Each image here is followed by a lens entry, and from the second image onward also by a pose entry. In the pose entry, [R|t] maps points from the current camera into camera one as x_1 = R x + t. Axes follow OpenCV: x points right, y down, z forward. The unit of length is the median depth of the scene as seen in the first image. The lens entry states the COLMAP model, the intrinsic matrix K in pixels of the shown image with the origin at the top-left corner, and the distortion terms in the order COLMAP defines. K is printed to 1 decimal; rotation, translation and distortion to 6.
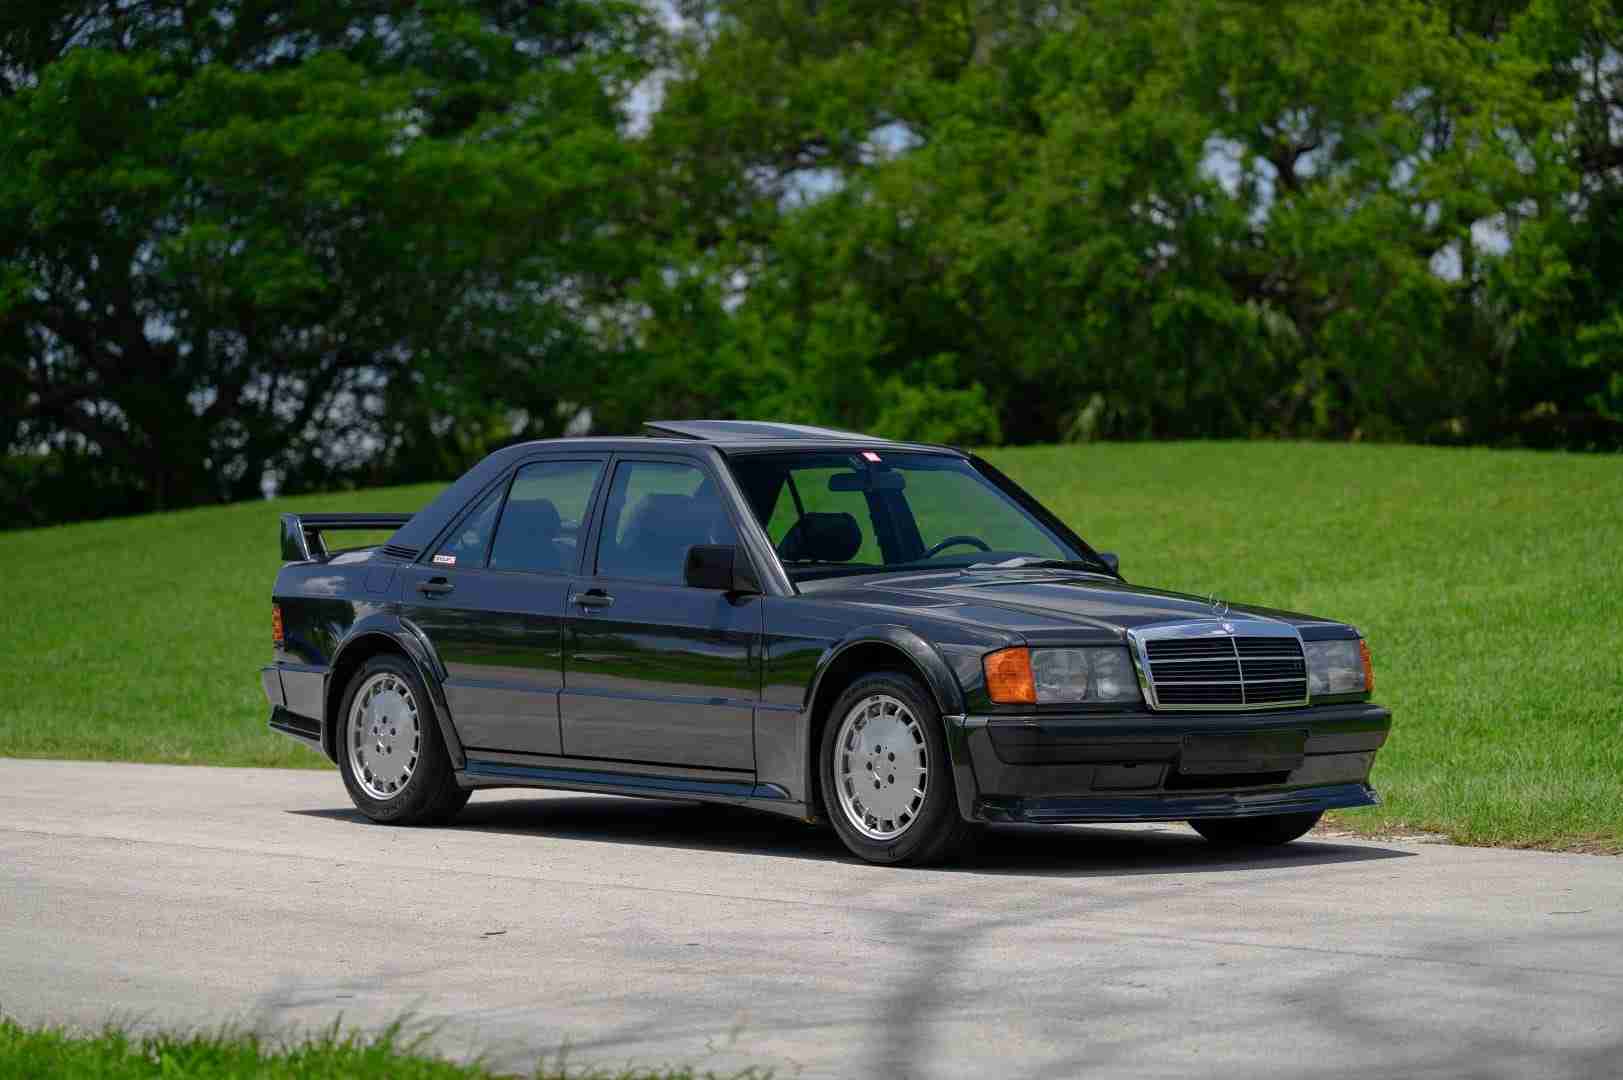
lens RADIAL K [[4820.2, 0, 807.4], [0, 4820.2, 541.5], [0, 0, 1]] dist [-0.128376, 0.000000]
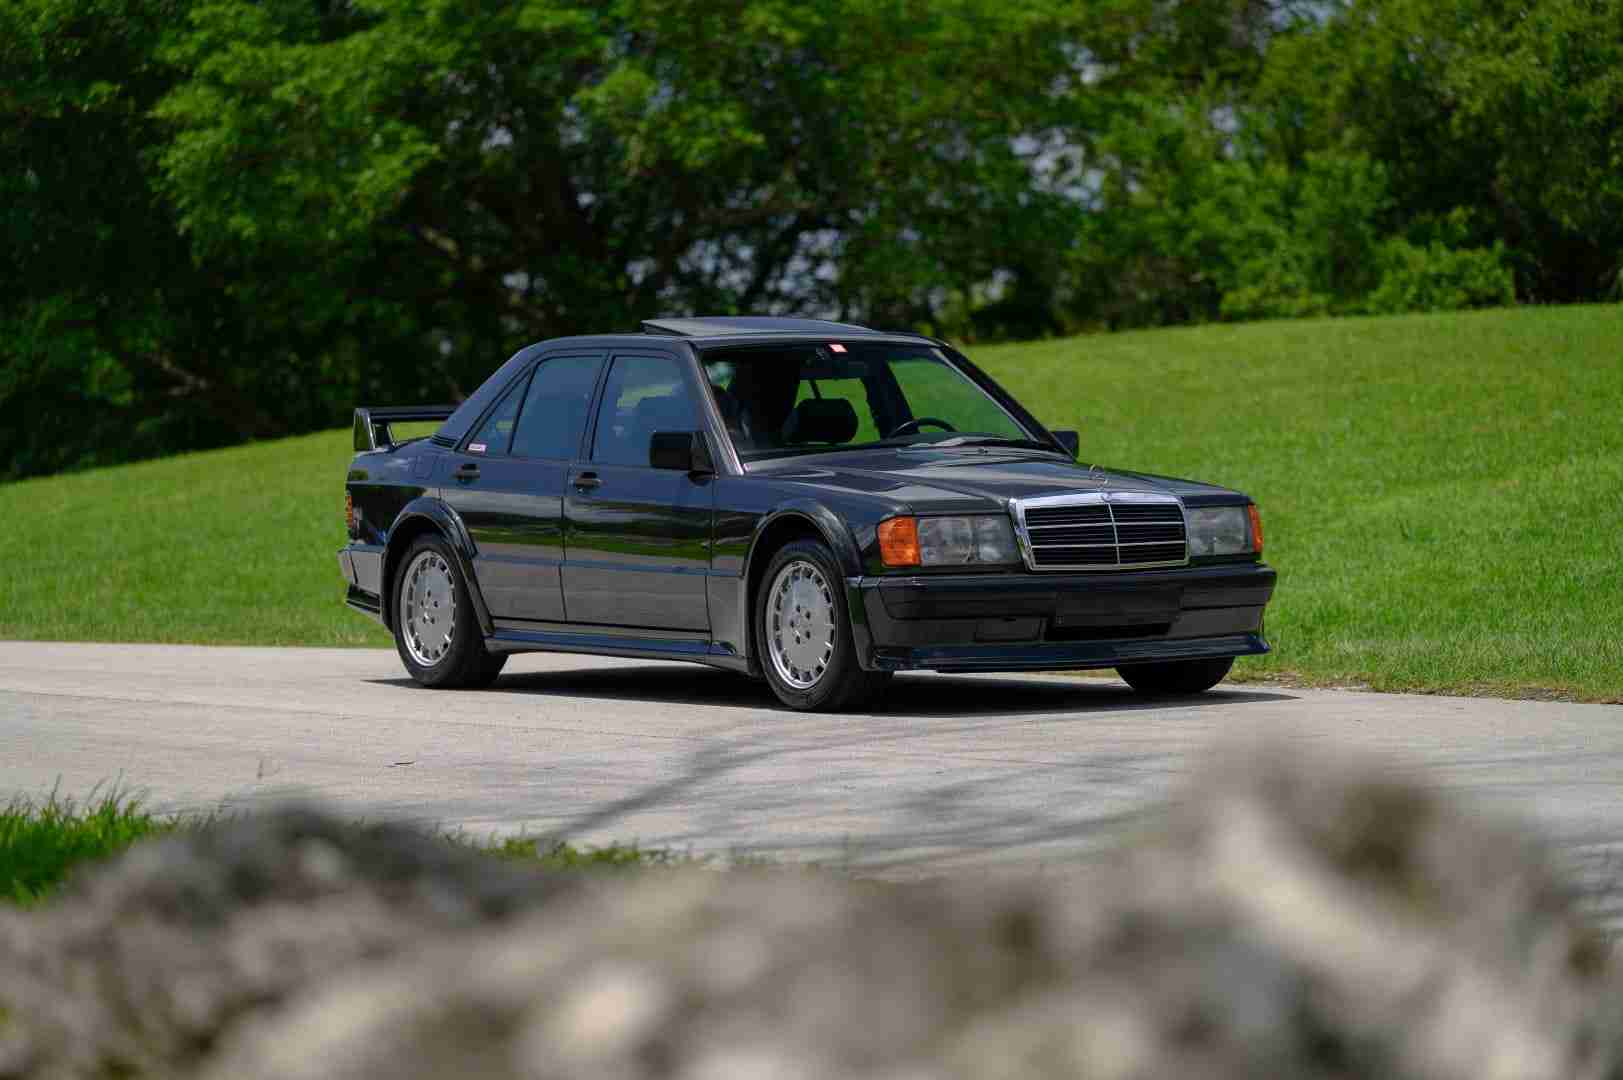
lens RADIAL K [[5739.2, 0, 825.7], [0, 5739.2, 548.2], [0, 0, 1]] dist [0.322002, 0.000000]
pose [[0.993115, -0.014945, -0.116183, 0.166718], [0.017502, 0.999626, 0.021016, 0.000521], [0.115826, -0.022905, 0.993005, -0.319351]]
